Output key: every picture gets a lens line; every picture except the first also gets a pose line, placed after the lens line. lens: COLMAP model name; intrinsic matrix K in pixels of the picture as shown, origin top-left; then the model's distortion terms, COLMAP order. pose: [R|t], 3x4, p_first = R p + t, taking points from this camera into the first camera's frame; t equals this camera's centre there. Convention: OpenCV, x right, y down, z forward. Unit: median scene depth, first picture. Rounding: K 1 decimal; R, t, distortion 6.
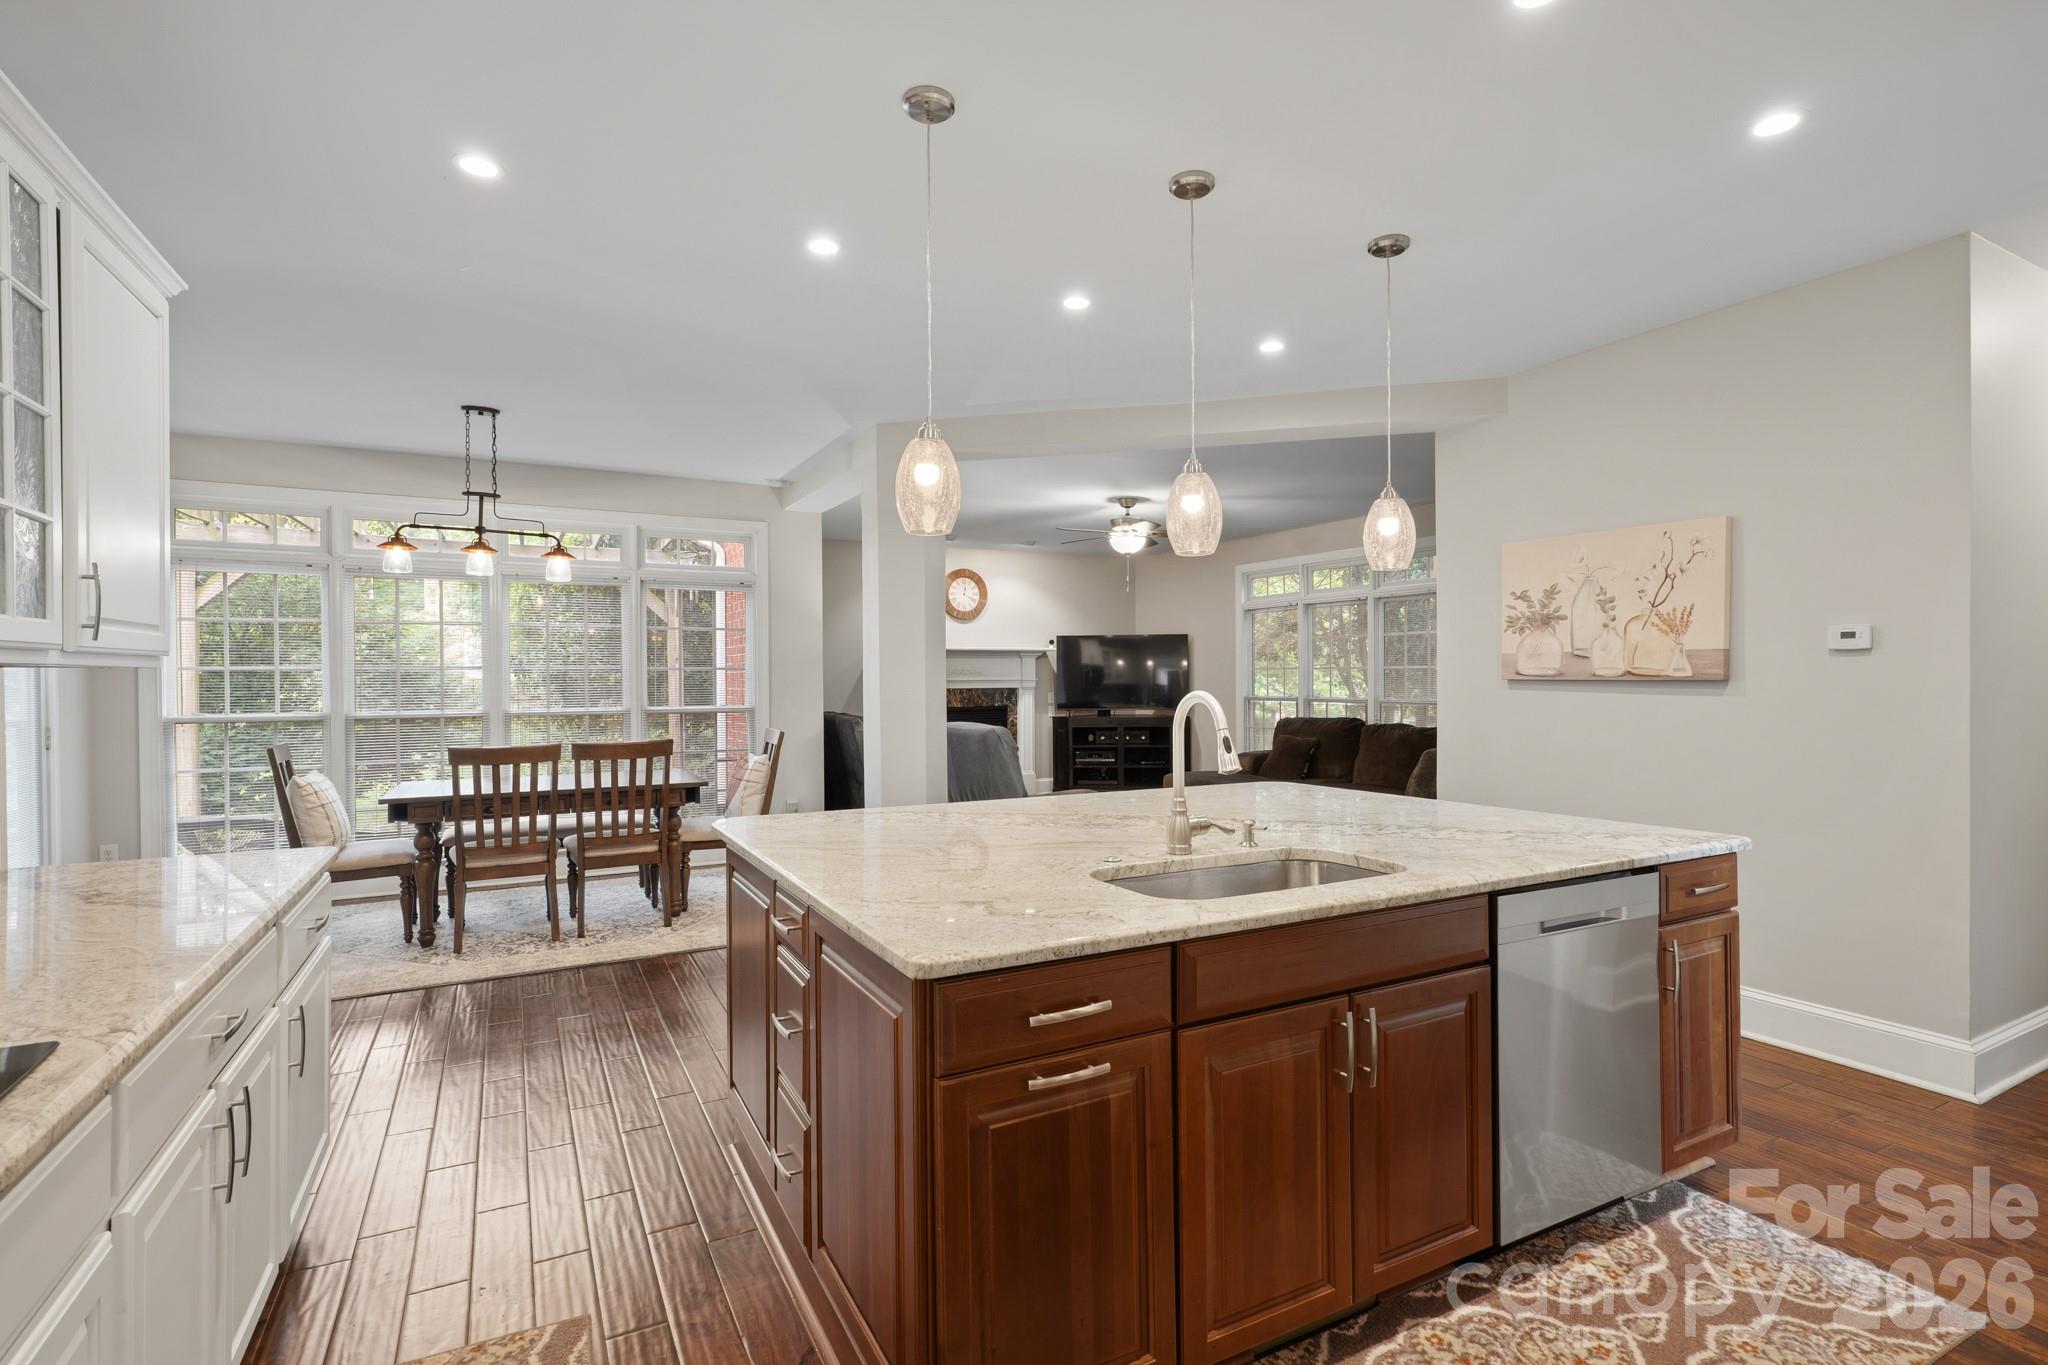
lens RADIAL K [[960.6, 0, 1024.0], [0, 960.6, 682.5], [0, 0, 1]] dist [0.010801, 0.000191]
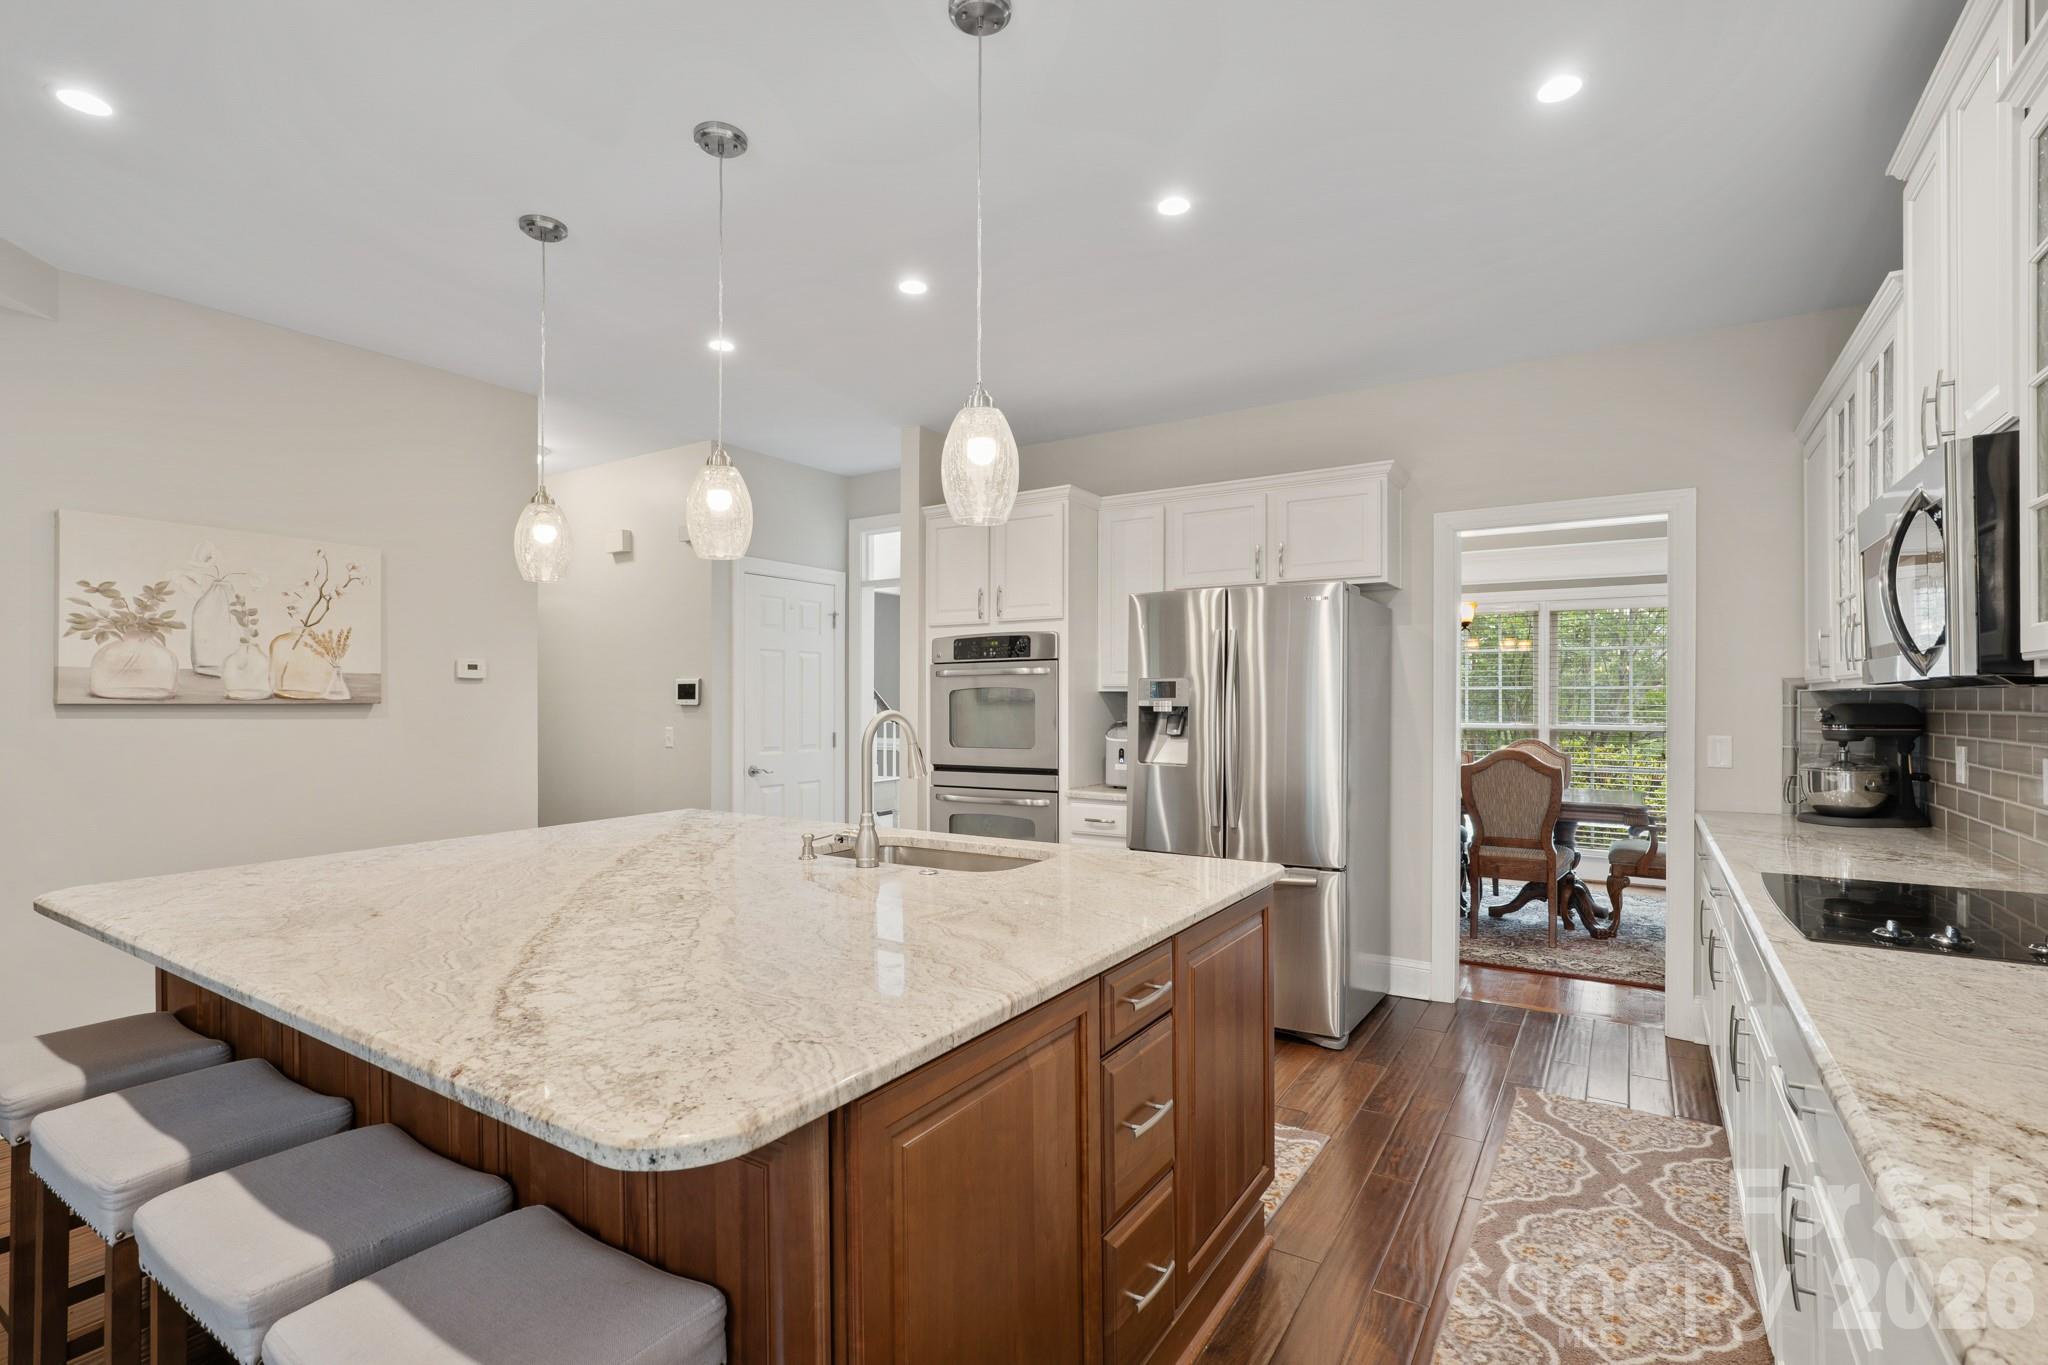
lens RADIAL K [[955.2, 0, 1032.9], [0, 955.2, 711.9], [0, 0, 1]] dist [-0.001691, 0.000541]
pose [[-0.491487, -0.007995, 0.870848, -0.392940], [0.007250, 0.999886, 0.013271, -0.001122], [-0.870854, 0.012837, -0.491373, 0.640480]]
